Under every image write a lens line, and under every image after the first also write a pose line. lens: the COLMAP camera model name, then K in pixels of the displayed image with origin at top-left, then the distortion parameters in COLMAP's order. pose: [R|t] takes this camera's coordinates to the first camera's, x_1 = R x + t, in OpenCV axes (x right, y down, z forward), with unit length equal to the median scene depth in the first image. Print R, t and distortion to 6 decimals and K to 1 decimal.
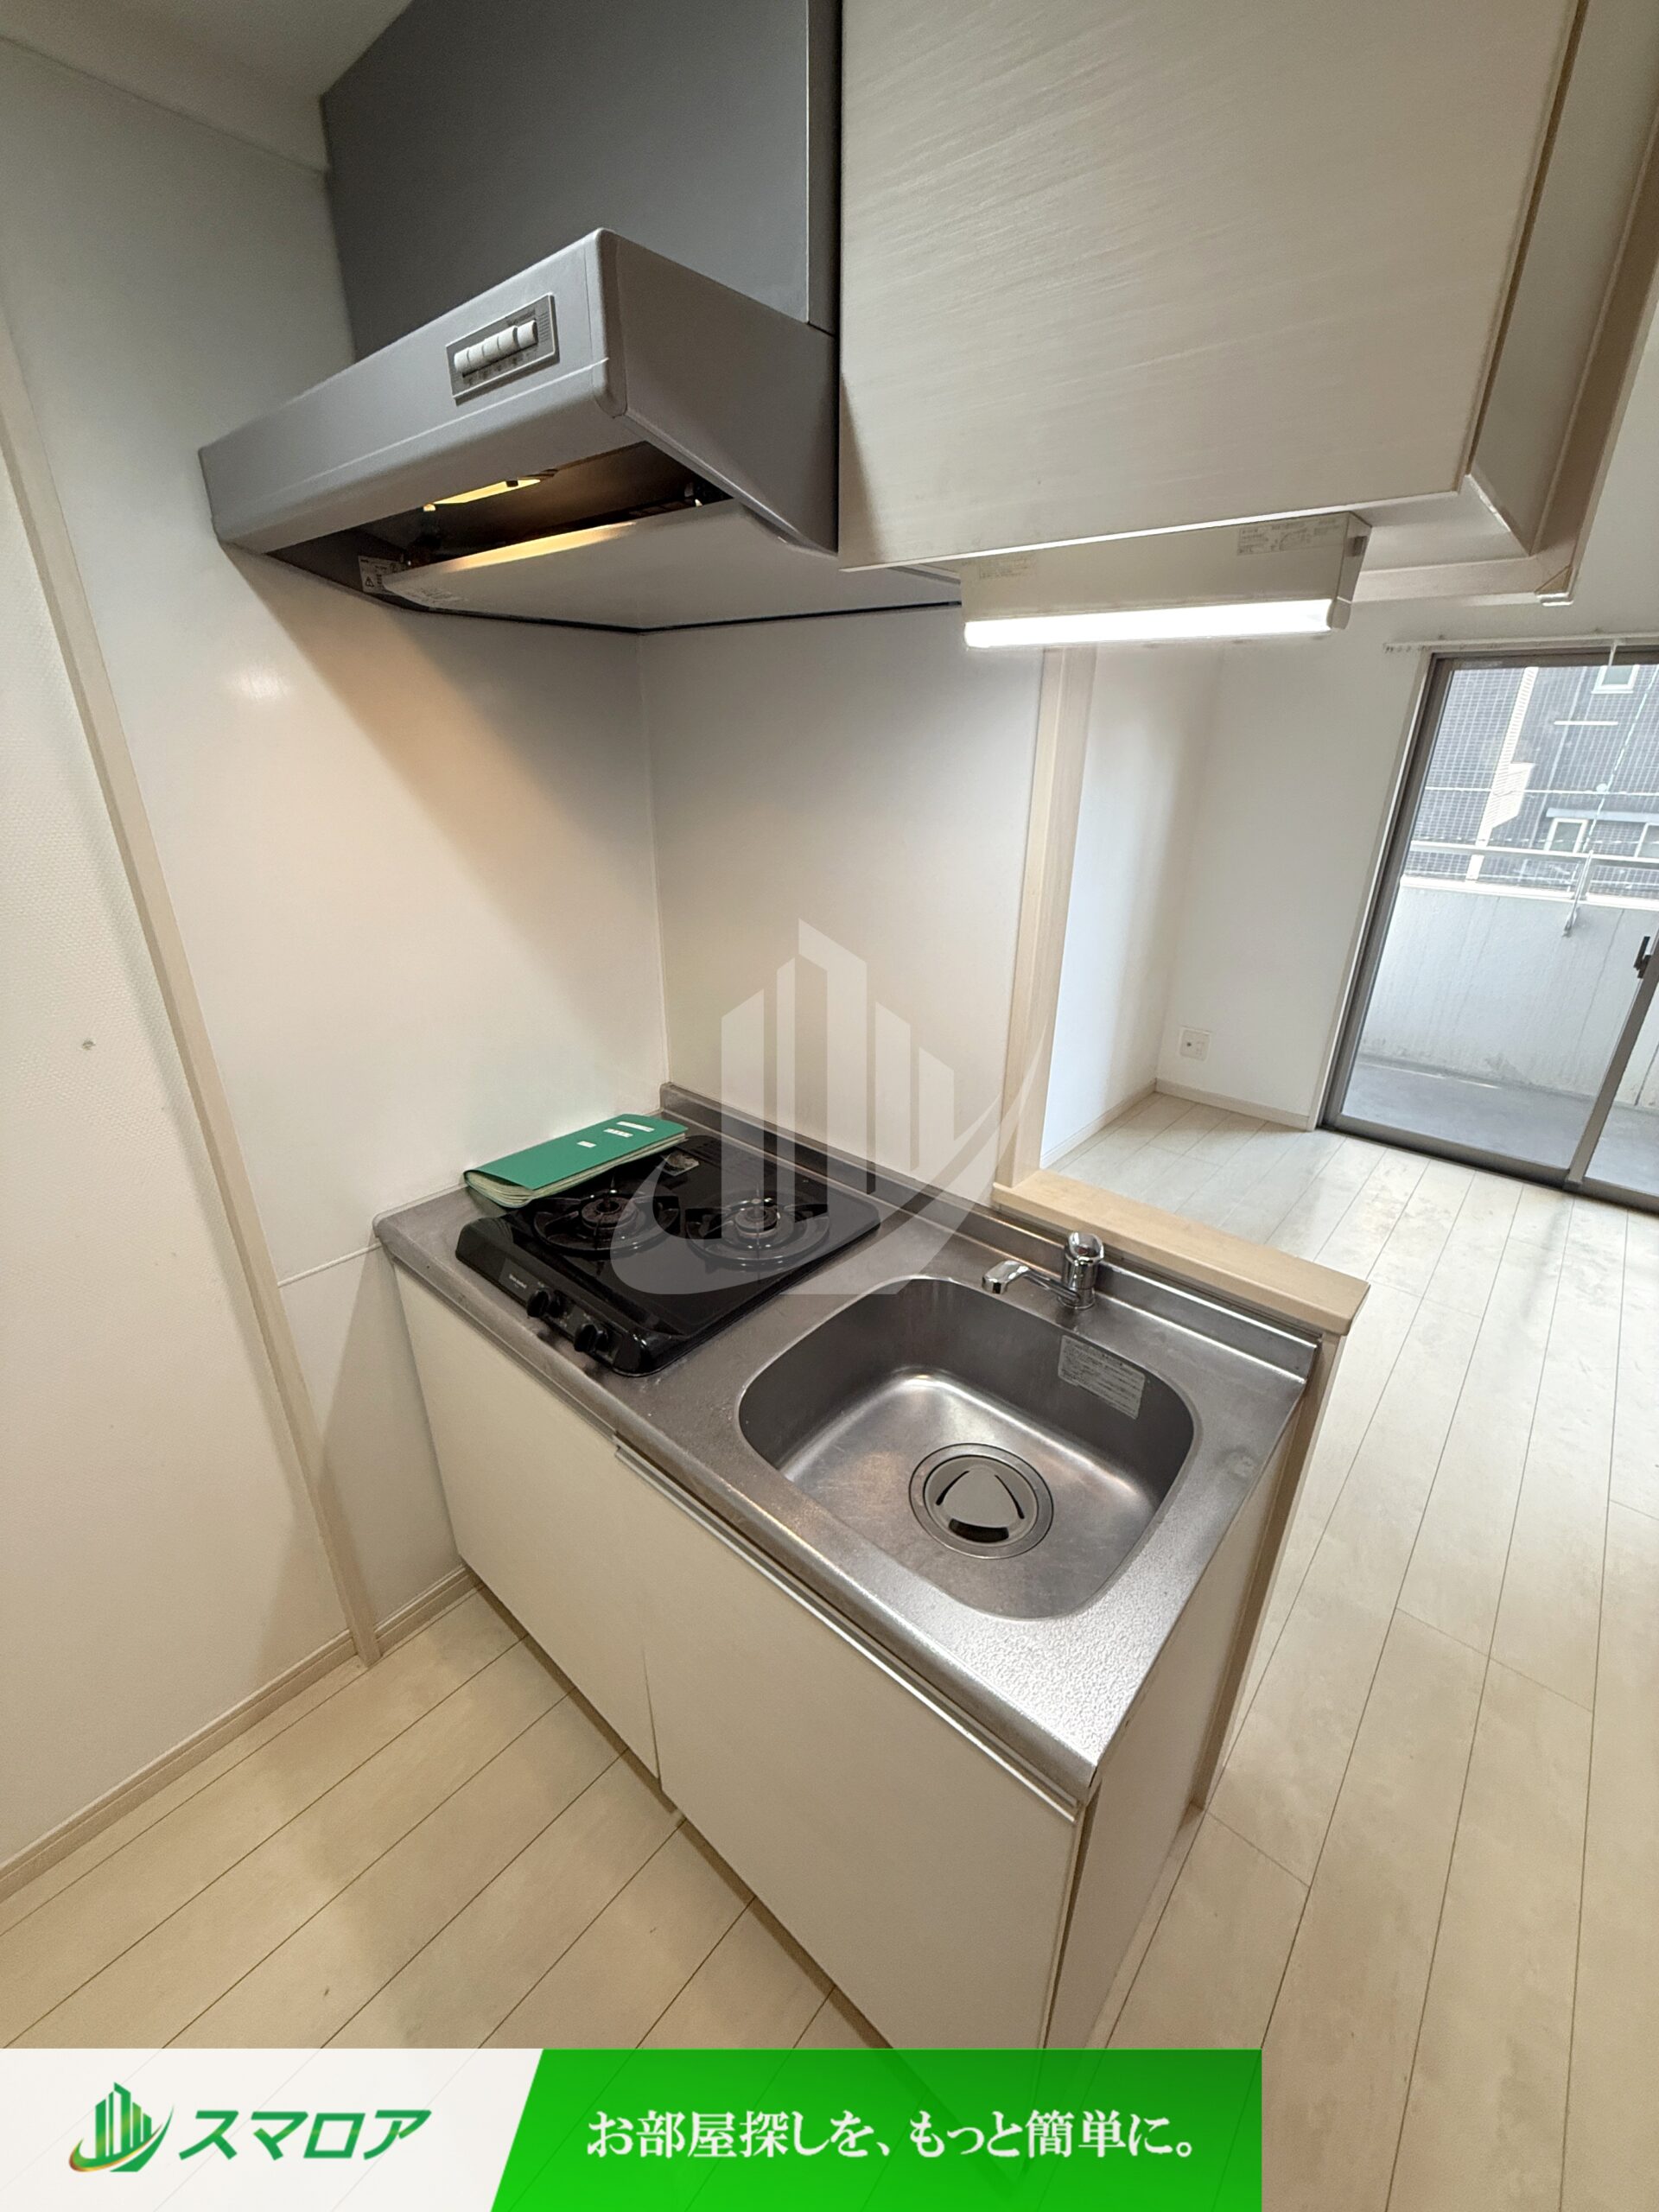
lens RADIAL K [[879.1, 0, 829.1], [0, 879.1, 1100.9], [0, 0, 1]] dist [-0.001276, 0.000751]
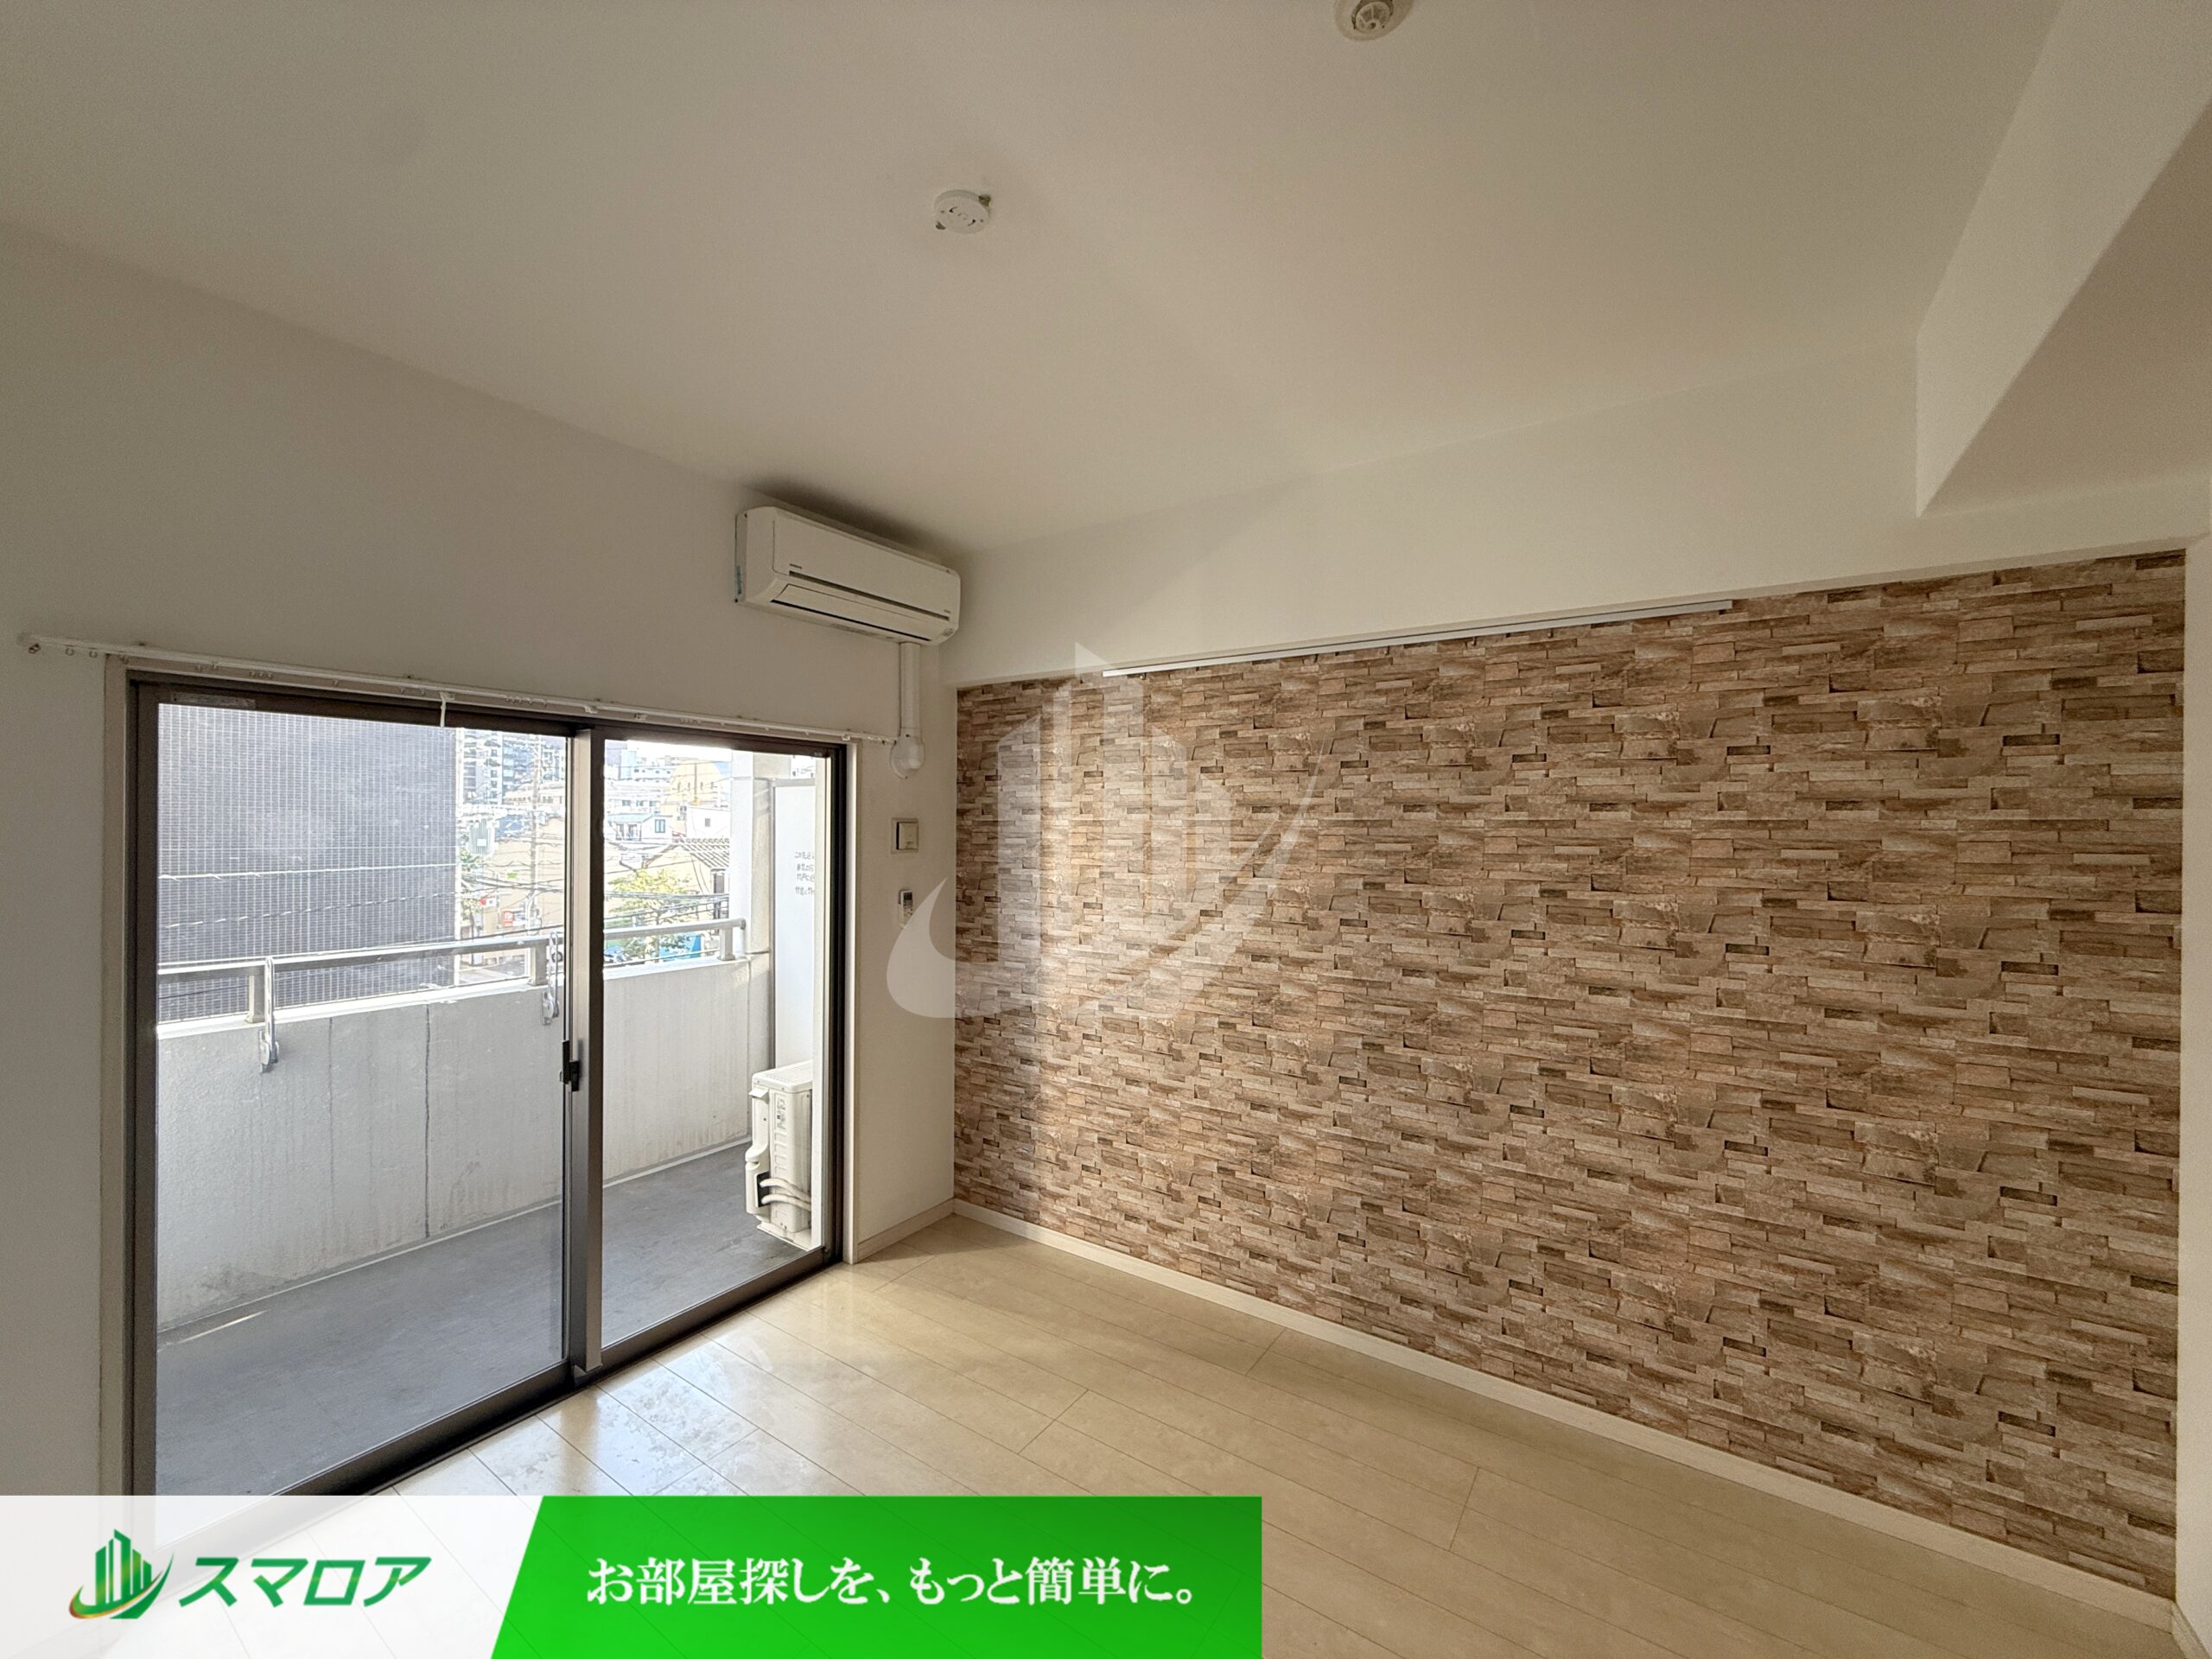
lens RADIAL K [[879.1, 0, 1096.1], [0, 879.1, 821.4], [0, 0, 1]] dist [-0.001276, 0.000751]
pose [[-0.119320, -0.005919, 0.992838, 0.141597], [0.378727, 0.924101, 0.051025, -0.430410], [-0.917784, 0.382103, -0.108022, 1.049409]]
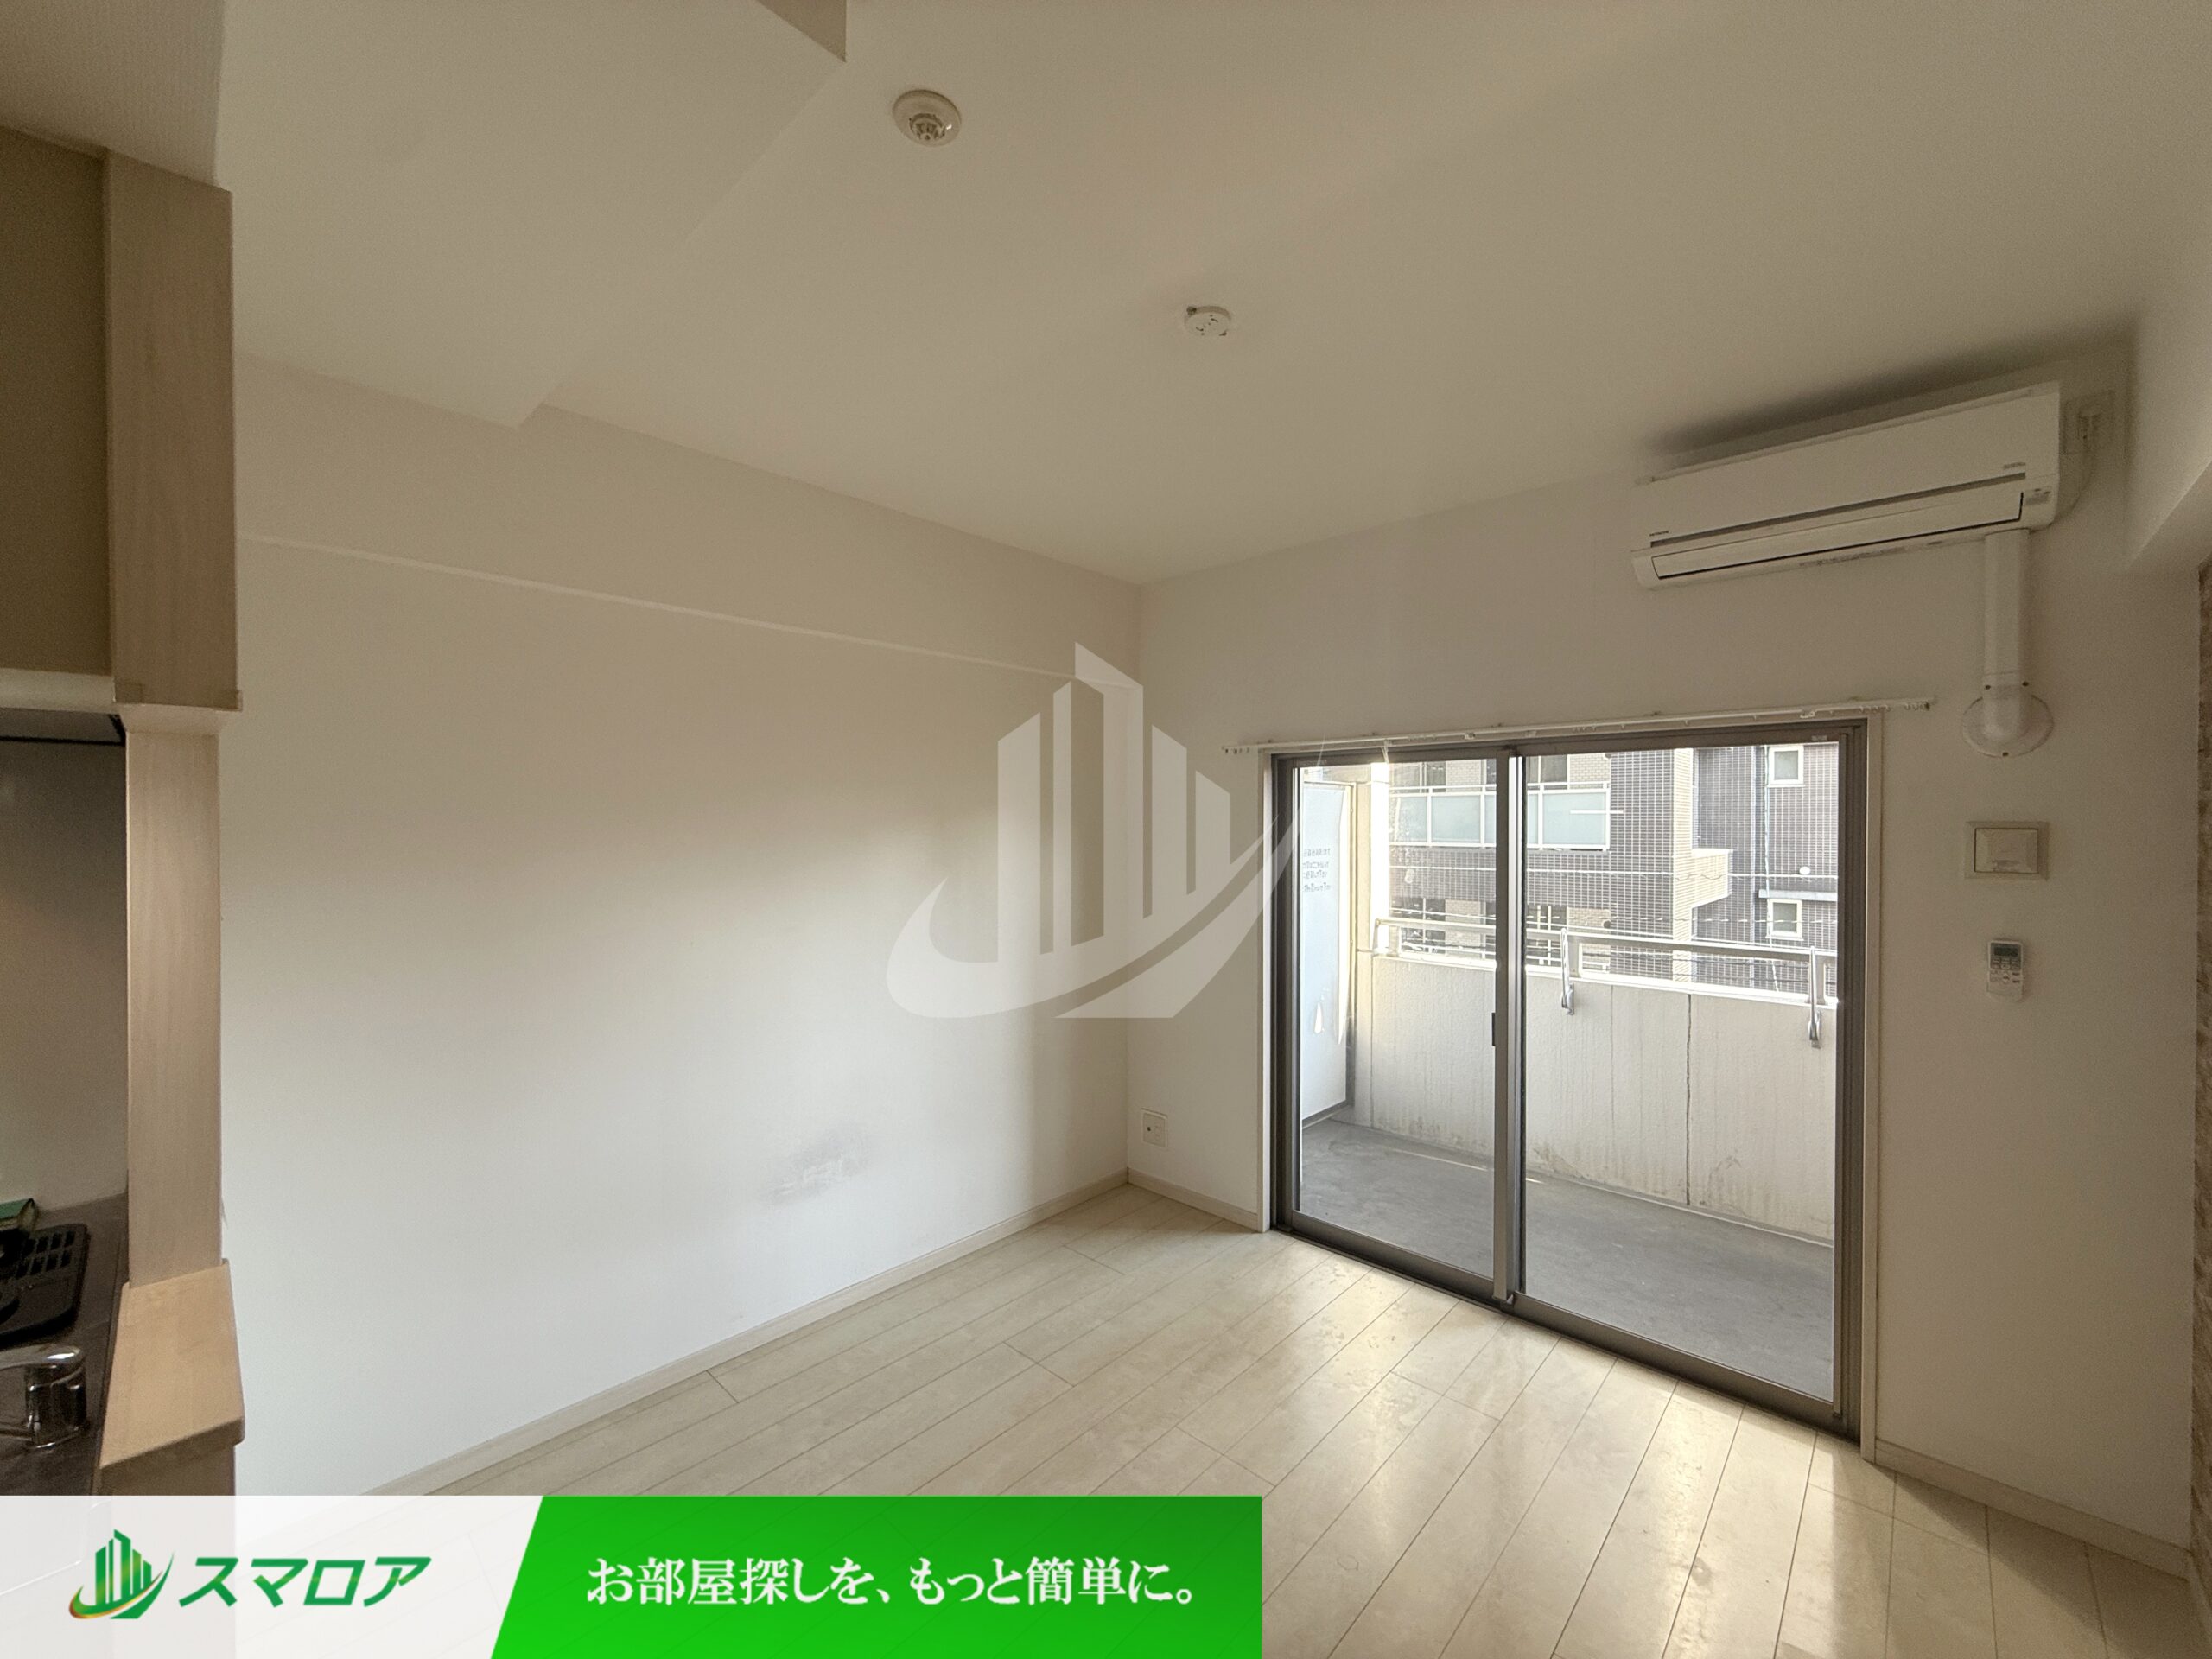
lens RADIAL K [[879.1, 0, 1102.6], [0, 879.1, 827.5], [0, 0, 1]] dist [-0.001276, 0.000751]
pose [[0.999193, -0.007066, -0.039547, 1.007006], [-0.008746, 0.922541, -0.385799, 0.002478], [0.039210, 0.385833, 0.921735, 0.026738]]
